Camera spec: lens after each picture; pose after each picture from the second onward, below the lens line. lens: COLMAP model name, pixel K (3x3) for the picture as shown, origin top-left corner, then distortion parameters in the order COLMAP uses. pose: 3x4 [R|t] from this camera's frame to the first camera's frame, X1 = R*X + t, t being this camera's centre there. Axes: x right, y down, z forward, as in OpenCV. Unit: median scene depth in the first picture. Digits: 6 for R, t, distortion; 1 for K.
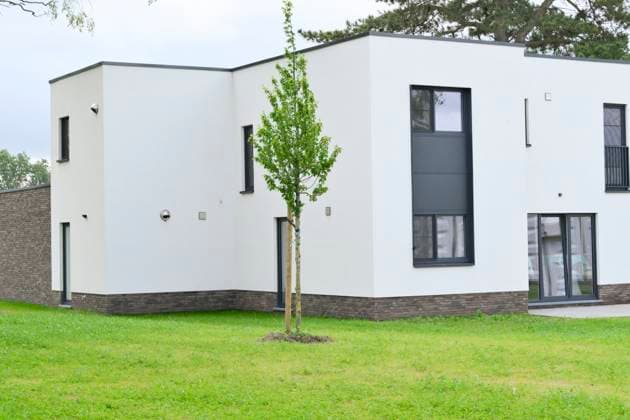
lens RADIAL K [[1329.2, 0, 315.0], [0, 1329.2, 210.0], [0, 0, 1]] dist [0.052440, -0.231815]
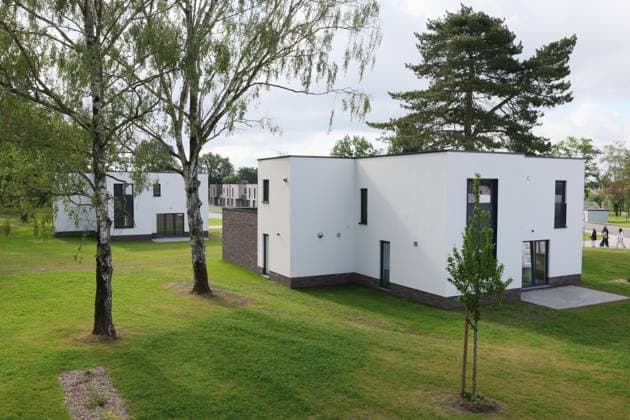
lens RADIAL K [[514.1, 0, 304.4], [0, 514.1, 208.6], [0, 0, 1]] dist [0.040267, -0.000996]
pose [[0.999277, 0.024596, -0.028999, -0.113144], [-0.021840, 0.995537, 0.091808, -0.099858], [0.031128, -0.091108, 0.995354, 0.261853]]
